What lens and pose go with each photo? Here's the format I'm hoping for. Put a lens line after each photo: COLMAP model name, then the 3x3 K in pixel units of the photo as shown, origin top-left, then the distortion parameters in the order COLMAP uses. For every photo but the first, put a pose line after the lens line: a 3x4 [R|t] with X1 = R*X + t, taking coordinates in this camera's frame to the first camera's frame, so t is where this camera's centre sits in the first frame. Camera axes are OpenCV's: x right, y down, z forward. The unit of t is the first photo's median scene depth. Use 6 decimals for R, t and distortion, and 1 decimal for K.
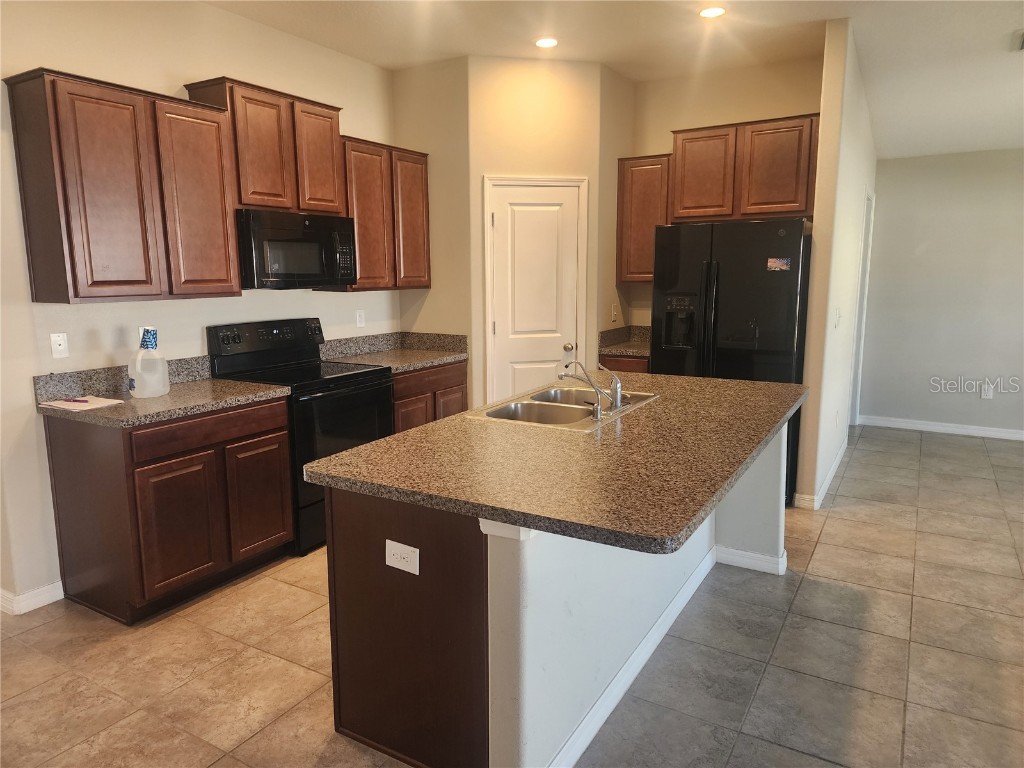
lens RADIAL K [[689.0, 0, 506.8], [0, 689.0, 384.2], [0, 0, 1]] dist [0.073580, -0.067786]
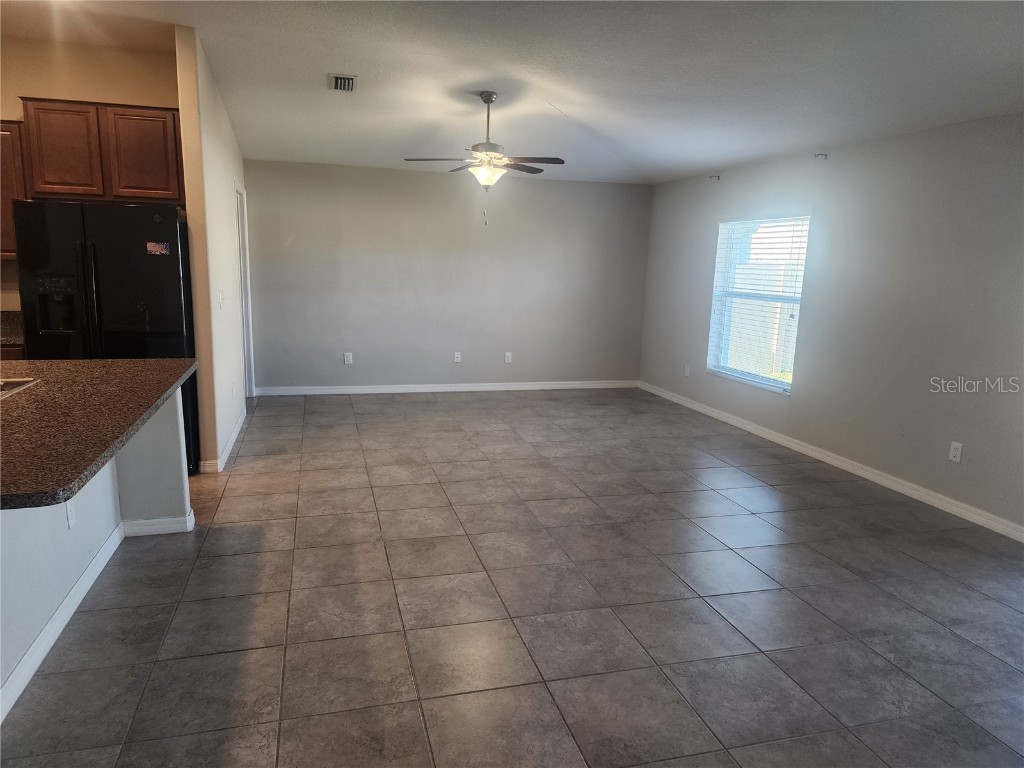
lens RADIAL K [[689.0, 0, 506.8], [0, 689.0, 384.2], [0, 0, 1]] dist [0.073580, -0.067786]
pose [[0.692162, -0.101312, 0.714596, -0.022013], [0.087760, 0.994566, 0.056001, 0.020049], [-0.716386, 0.023951, 0.697292, -0.113900]]
